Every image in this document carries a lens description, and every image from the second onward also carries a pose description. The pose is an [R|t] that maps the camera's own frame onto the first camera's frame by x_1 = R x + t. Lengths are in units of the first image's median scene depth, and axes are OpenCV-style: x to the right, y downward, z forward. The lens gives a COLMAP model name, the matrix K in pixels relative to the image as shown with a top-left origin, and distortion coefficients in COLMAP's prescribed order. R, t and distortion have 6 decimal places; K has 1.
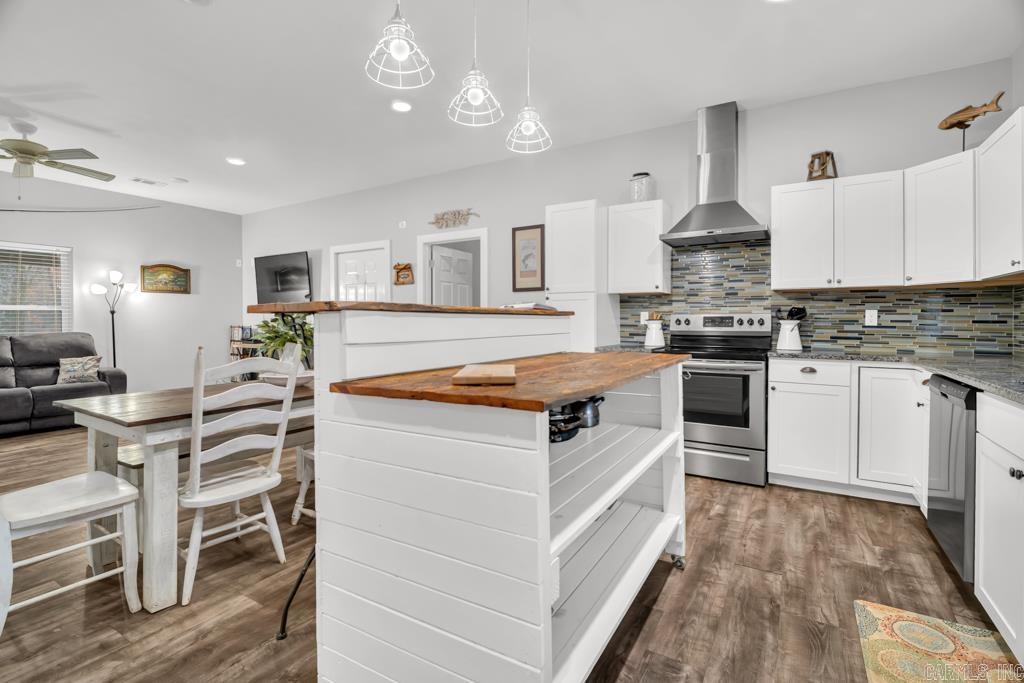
lens RADIAL K [[473.0, 0, 512.1], [0, 473.0, 324.6], [0, 0, 1]] dist [-0.000375, -0.006569]
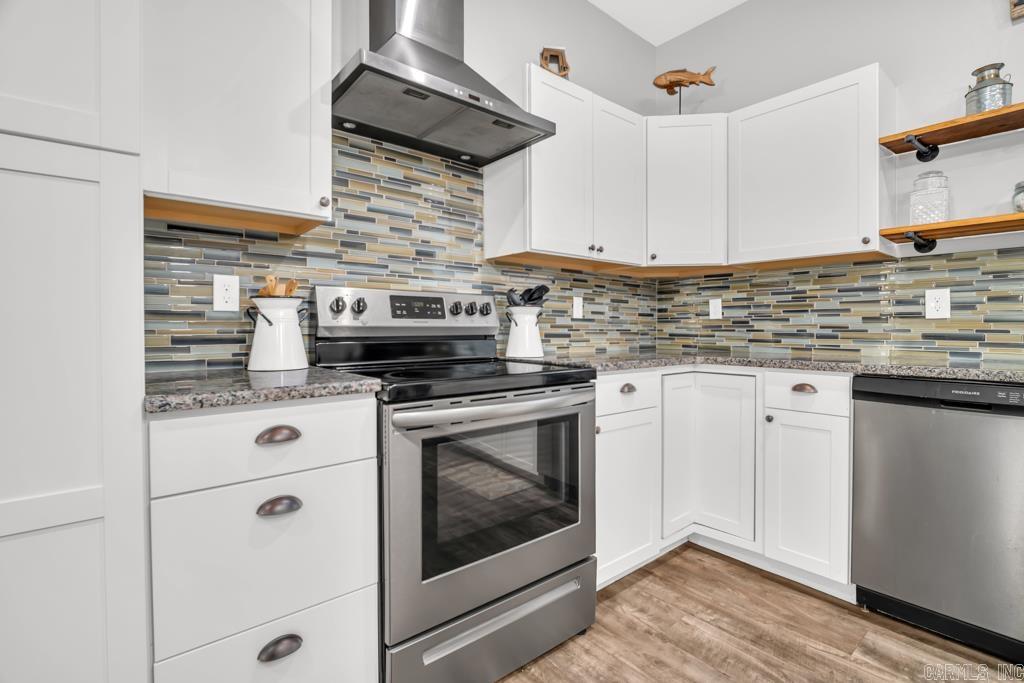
lens RADIAL K [[472.4, 0, 514.4], [0, 472.4, 332.5], [0, 0, 1]] dist [-0.000518, -0.004654]
pose [[0.317144, -0.012386, 0.948297, 0.018880], [0.005835, 0.999921, 0.011109, 0.017040], [-0.948360, 0.002010, 0.317191, 0.916560]]
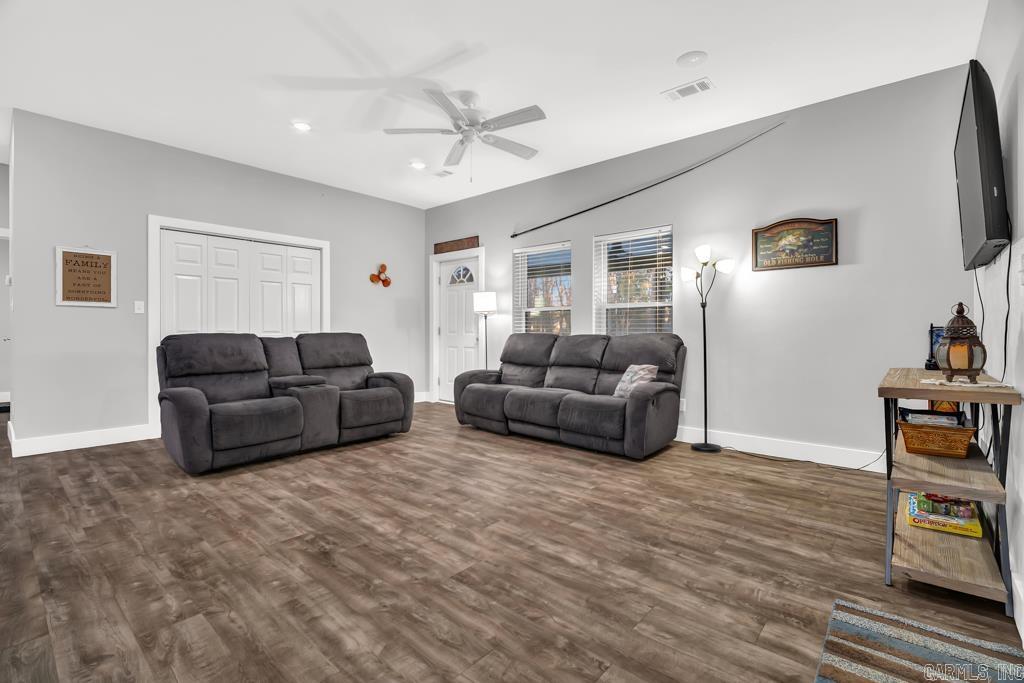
lens RADIAL K [[461.1, 0, 512.0], [0, 461.1, 341.5], [0, 0, 1]] dist [0.000316, -0.000305]
pose [[-0.180344, 0.028383, -0.983194, -0.213274], [-0.004455, 0.999550, 0.029673, 0.018168], [0.983593, 0.009732, -0.180137, 1.586862]]
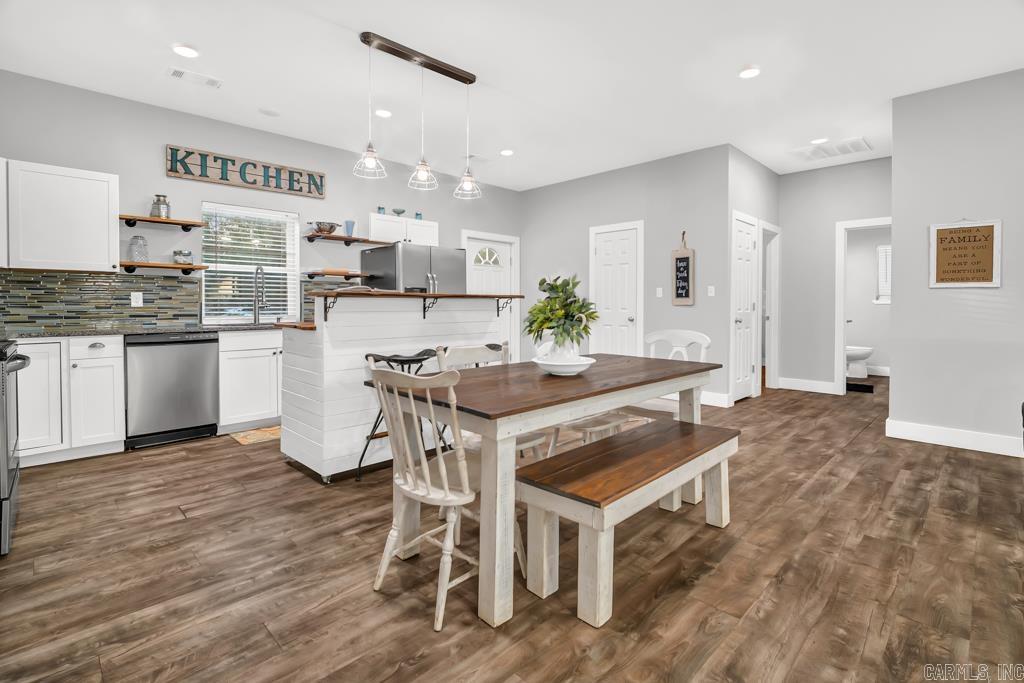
lens RADIAL K [[475.0, 0, 512.8], [0, 475.0, 312.3], [0, 0, 1]] dist [-0.001206, -0.003963]
pose [[-0.970924, -0.003984, 0.239354, -0.489446], [0.000993, 0.999786, 0.020668, -0.002205], [-0.239385, 0.020304, -0.970712, 1.573536]]
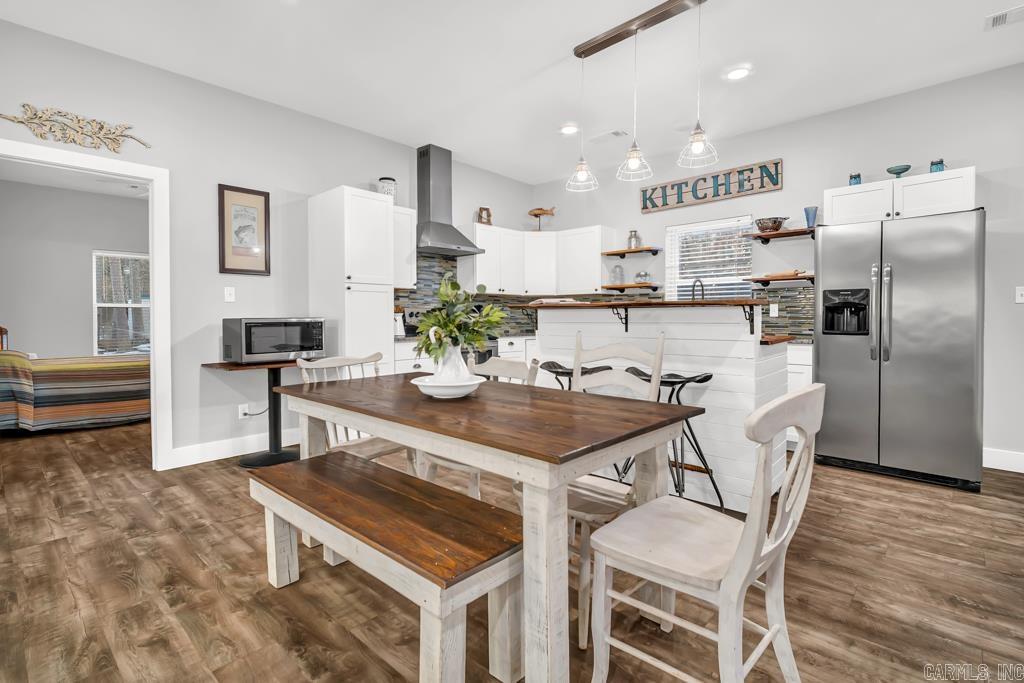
lens RADIAL K [[490.6, 0, 515.1], [0, 490.6, 335.1], [0, 0, 1]] dist [0.003539, 0.000033]
pose [[0.207636, -0.031717, 0.977692, -1.014581], [0.005617, 0.999496, 0.031232, 0.012631], [-0.978190, -0.000993, 0.207709, 0.601360]]
